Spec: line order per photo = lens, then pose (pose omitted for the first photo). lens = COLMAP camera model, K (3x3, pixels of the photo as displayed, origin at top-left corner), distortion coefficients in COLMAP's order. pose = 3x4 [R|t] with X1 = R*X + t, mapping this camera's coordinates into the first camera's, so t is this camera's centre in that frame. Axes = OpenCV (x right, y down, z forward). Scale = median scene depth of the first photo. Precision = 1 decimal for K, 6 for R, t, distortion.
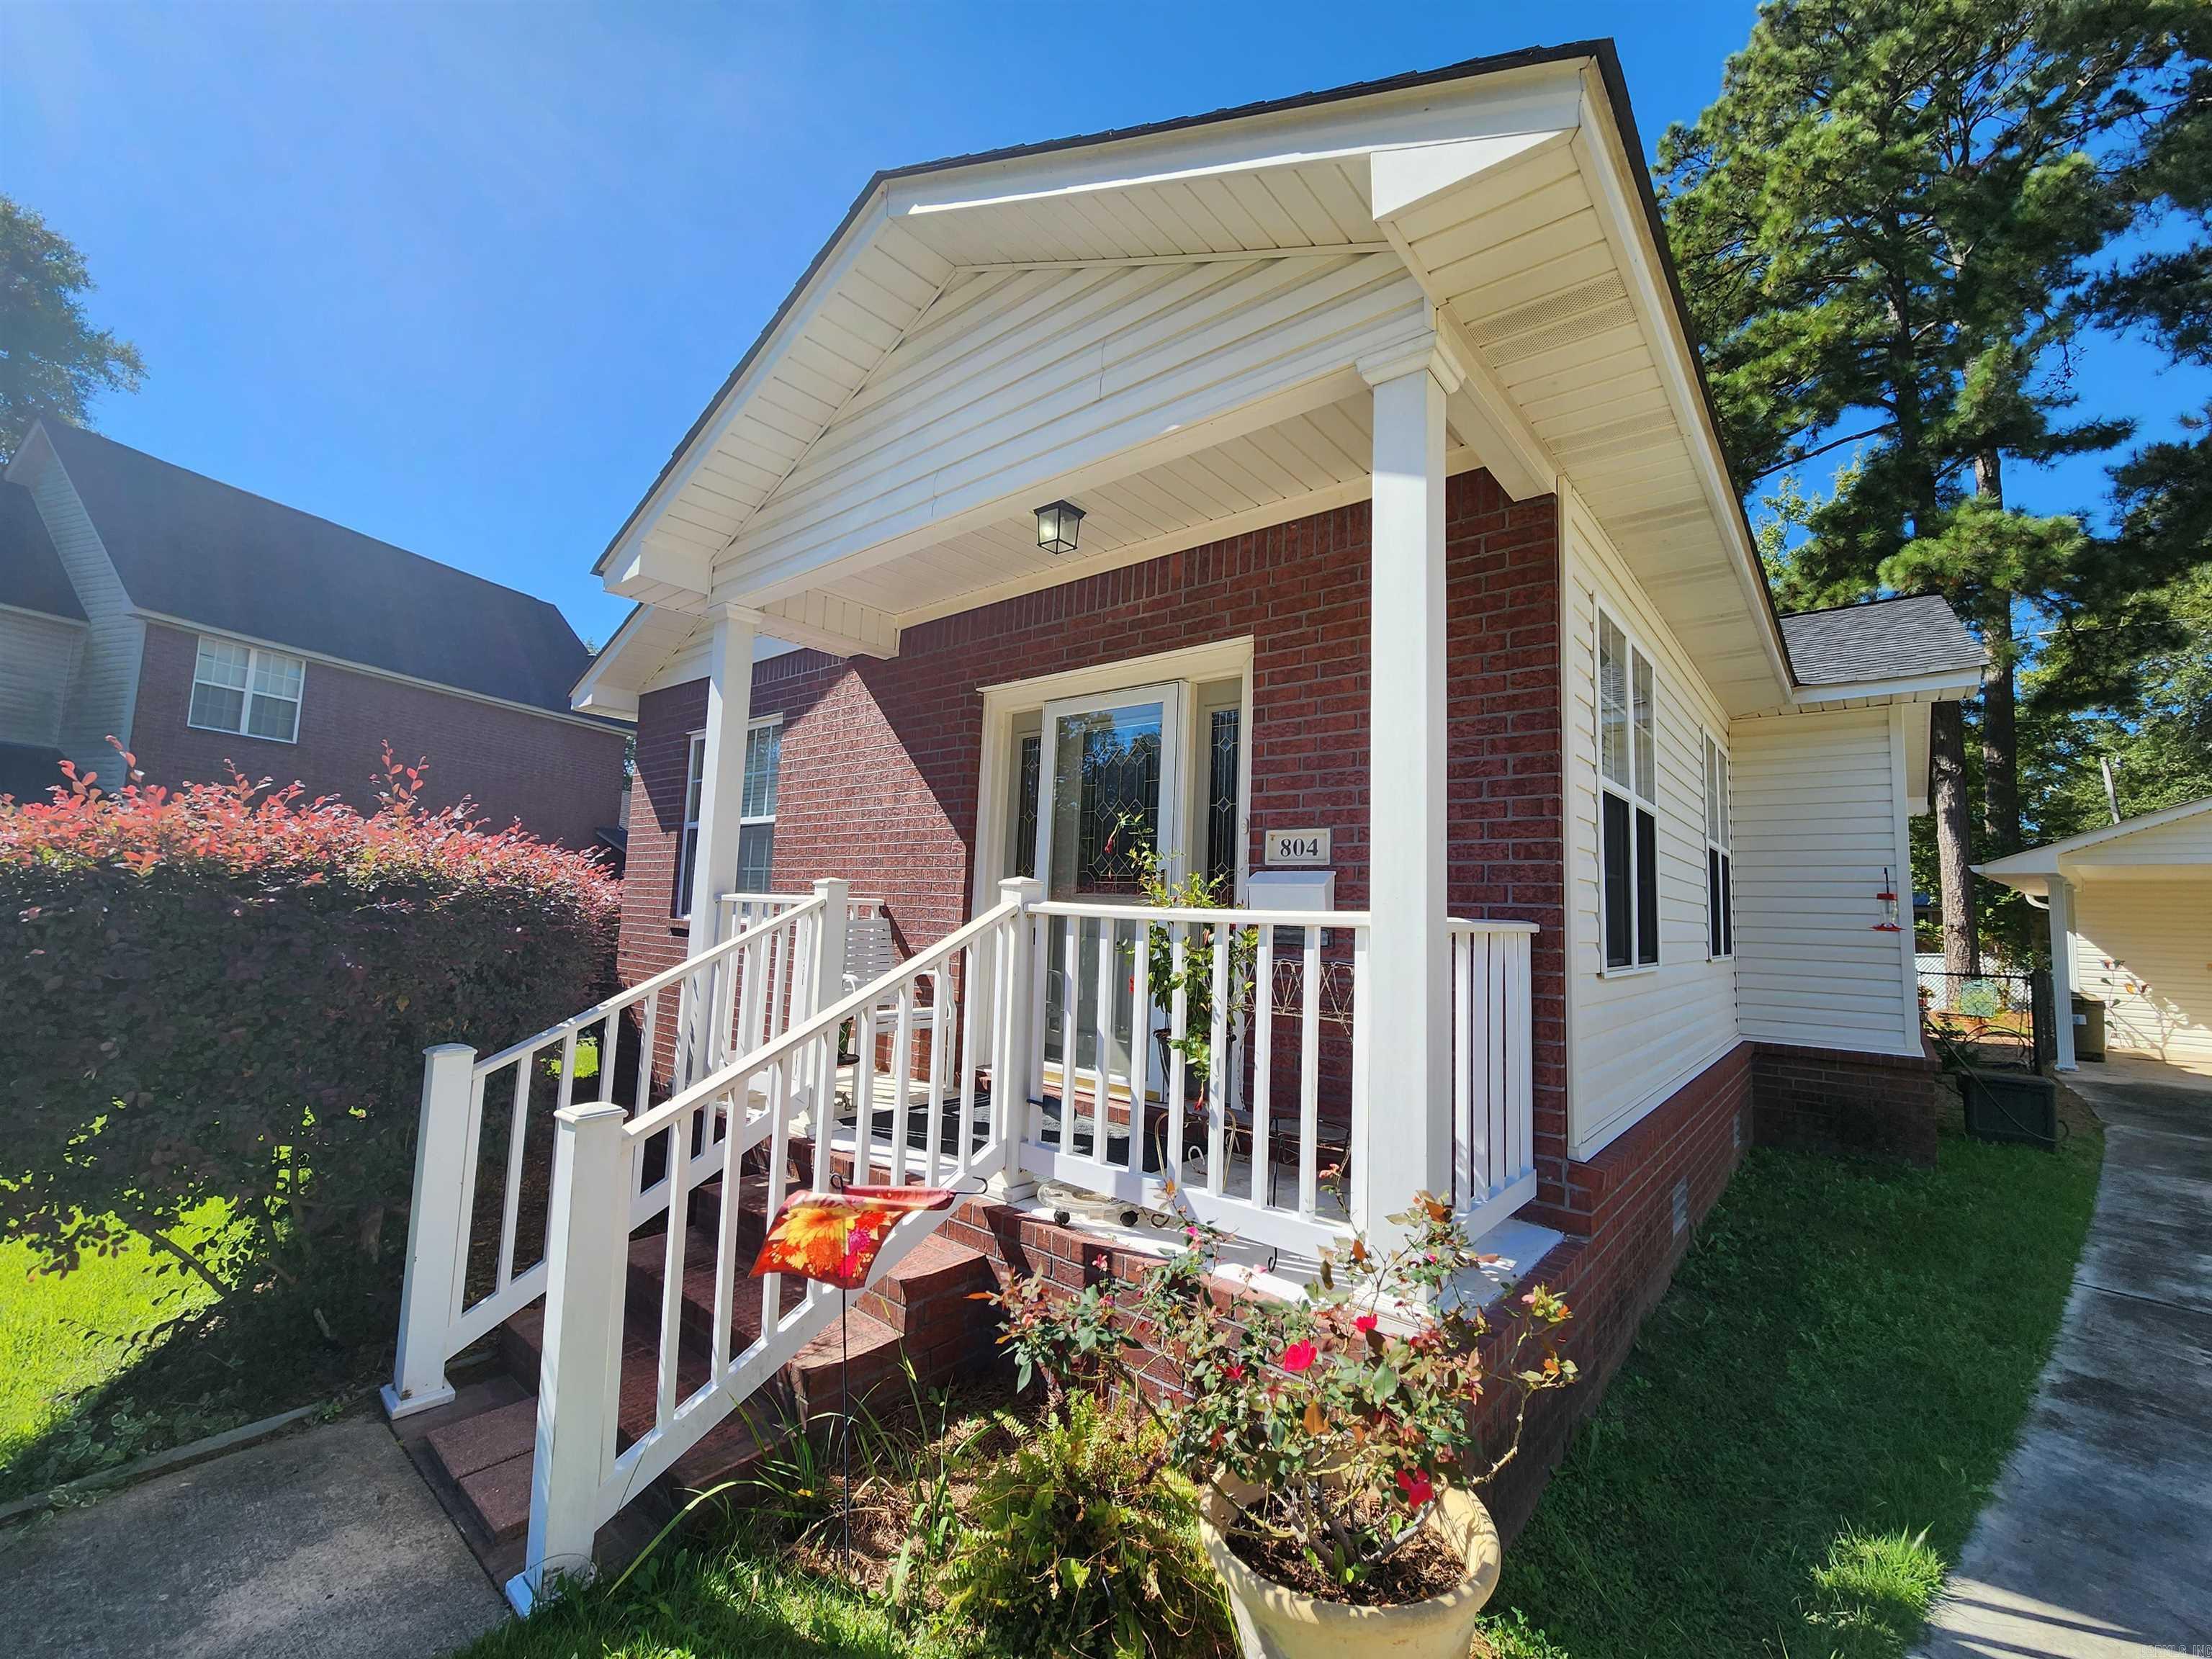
lens RADIAL K [[910.2, 0, 1102.1], [0, 910.2, 830.0], [0, 0, 1]] dist [0.001429, -0.002357]
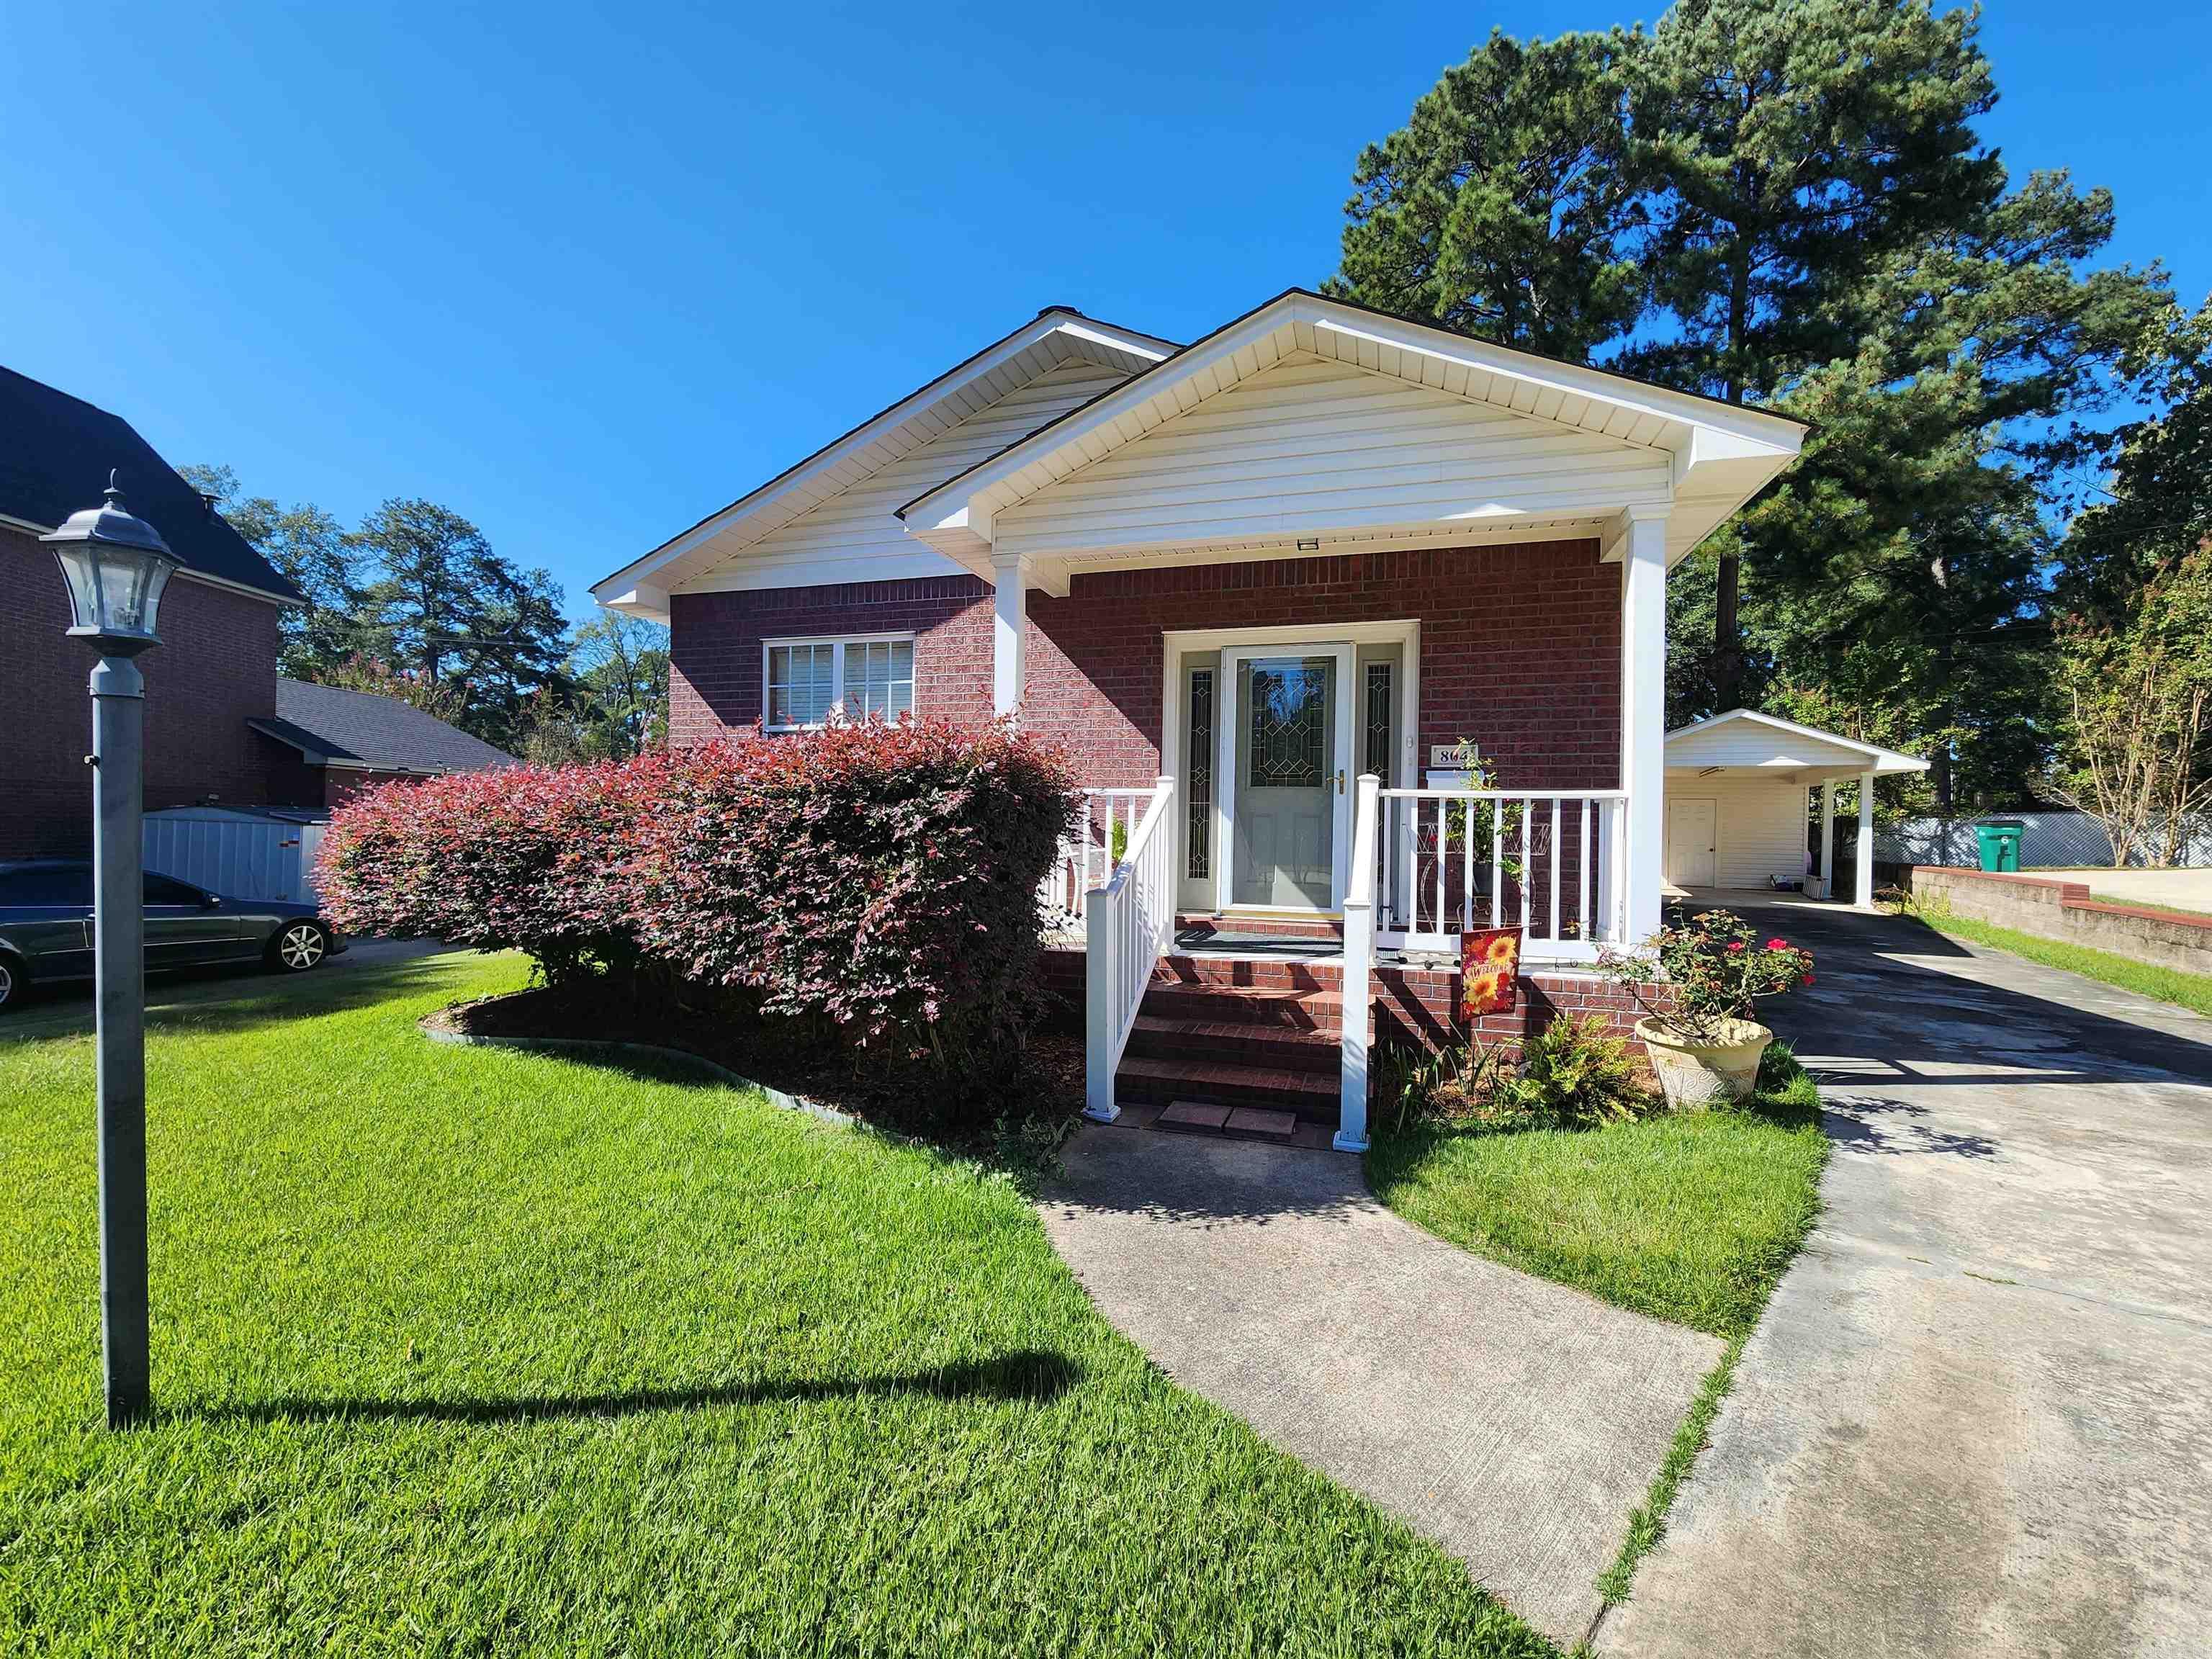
lens RADIAL K [[910.2, 0, 1108.0], [0, 910.2, 829.0], [0, 0, 1]] dist [0.001429, -0.002357]
pose [[0.919026, -0.028701, 0.393151, -0.727419], [-0.014566, 0.994192, 0.106629, -0.011349], [-0.393928, -0.103722, 0.913270, -0.195068]]
